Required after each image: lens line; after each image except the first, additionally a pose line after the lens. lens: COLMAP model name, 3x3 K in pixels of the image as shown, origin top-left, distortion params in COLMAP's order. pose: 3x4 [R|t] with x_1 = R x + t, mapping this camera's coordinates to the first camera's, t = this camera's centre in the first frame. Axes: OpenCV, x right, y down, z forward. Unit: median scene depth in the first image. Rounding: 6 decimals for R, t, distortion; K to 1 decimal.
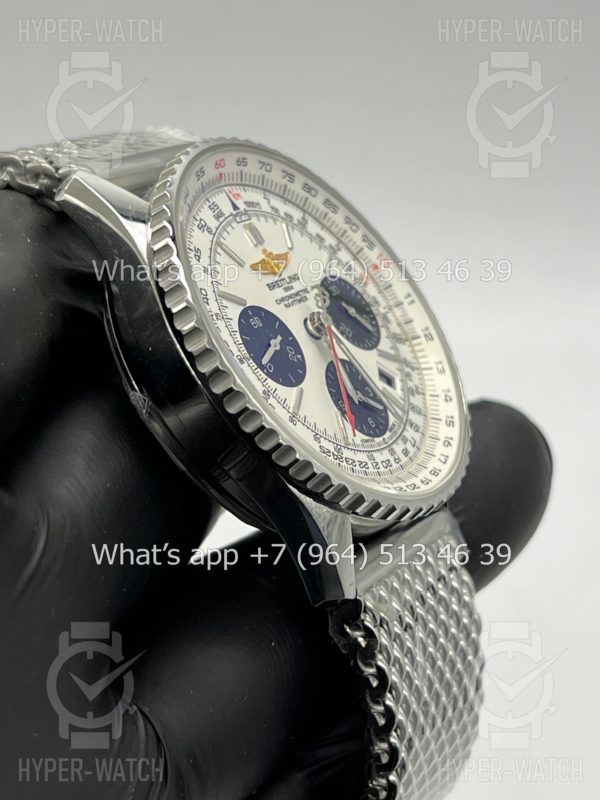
lens RADIAL K [[1859.7, 0, 300.0], [0, 1859.7, 400.0], [0, 0, 1]] dist [0.286802, -0.523208]
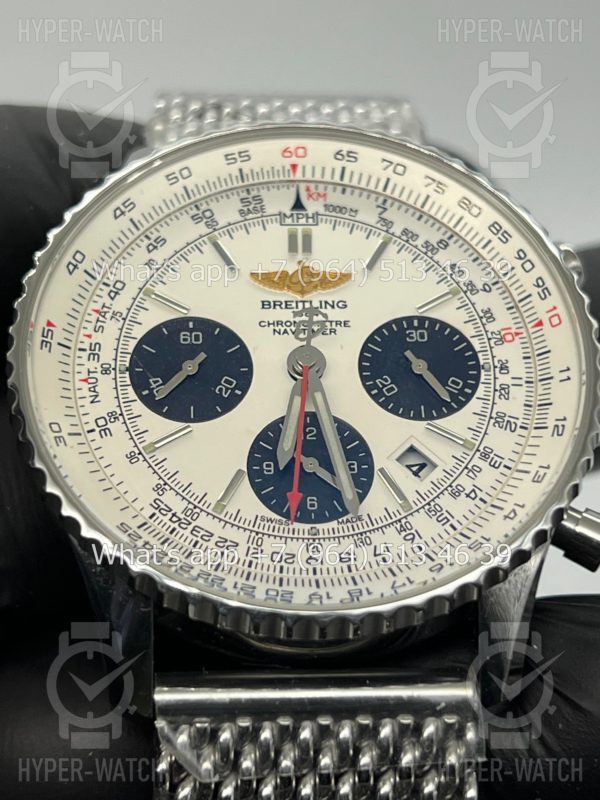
lens RADIAL K [[1859.7, 0, 300.0], [0, 1859.7, 400.0], [0, 0, 1]] dist [0.286802, -0.523208]
pose [[0.526382, 0.110550, -0.843030, 0.624189], [-0.223484, 0.974637, -0.011734, -0.016780], [0.820351, 0.194580, 0.537738, 0.600568]]
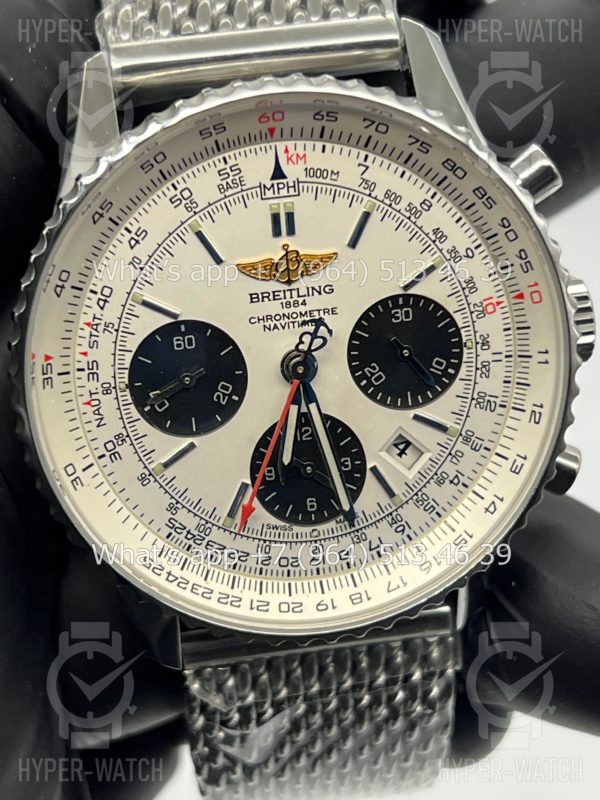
lens RADIAL K [[1859.7, 0, 300.0], [0, 1859.7, 400.0], [0, 0, 1]] dist [0.286802, -0.523208]
pose [[0.606168, 0.591806, -0.531344, 0.420180], [-0.205780, 0.762026, 0.613980, -0.494659], [0.768254, -0.262835, 0.583697, 0.546554]]
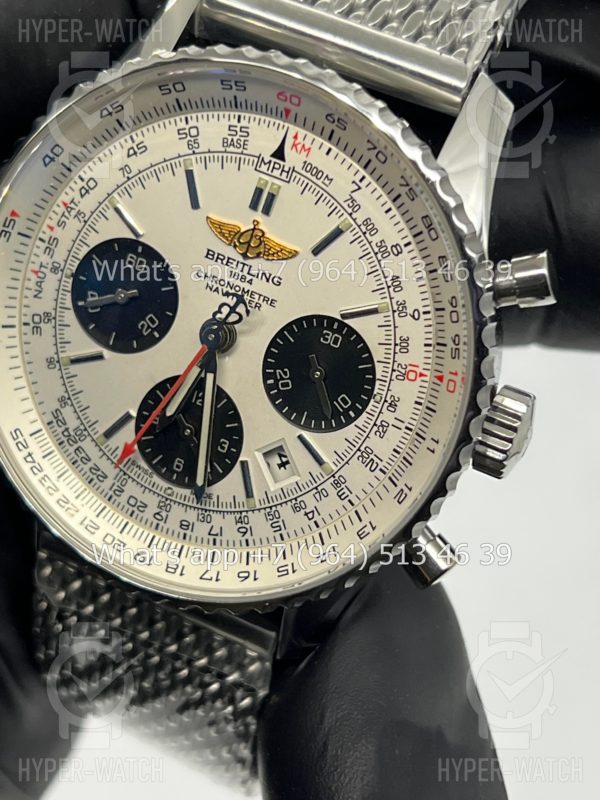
lens RADIAL K [[1859.7, 0, 300.0], [0, 1859.7, 400.0], [0, 0, 1]] dist [0.286802, -0.523208]
pose [[0.035566, 0.760265, -0.648639, 0.527400], [-0.318067, 0.623911, 0.713841, -0.580563], [0.947401, 0.180922, 0.264005, 0.826636]]
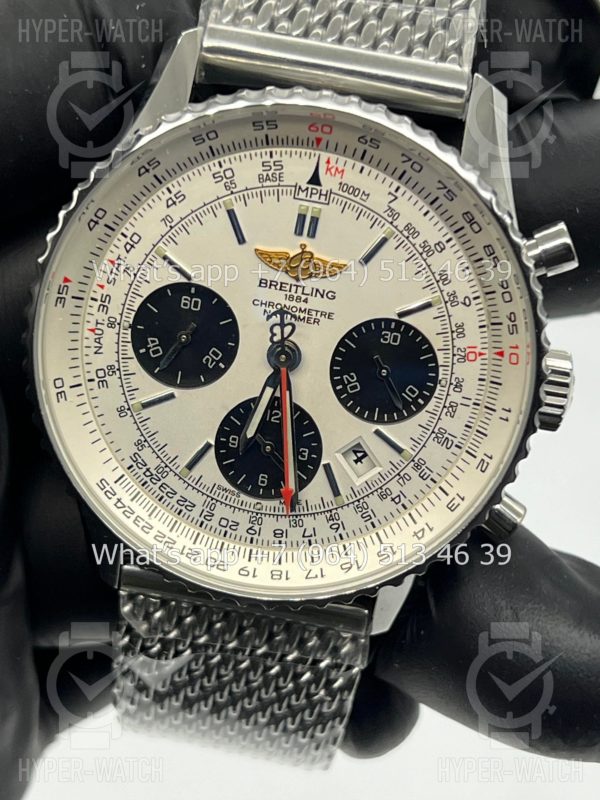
lens RADIAL K [[1859.7, 0, 300.0], [0, 1859.7, 400.0], [0, 0, 1]] dist [0.286802, -0.523208]
pose [[0.327633, 0.743986, -0.582359, 0.506511], [-0.339285, 0.667912, 0.662404, -0.575071], [0.881784, -0.019439, 0.471253, 0.609131]]
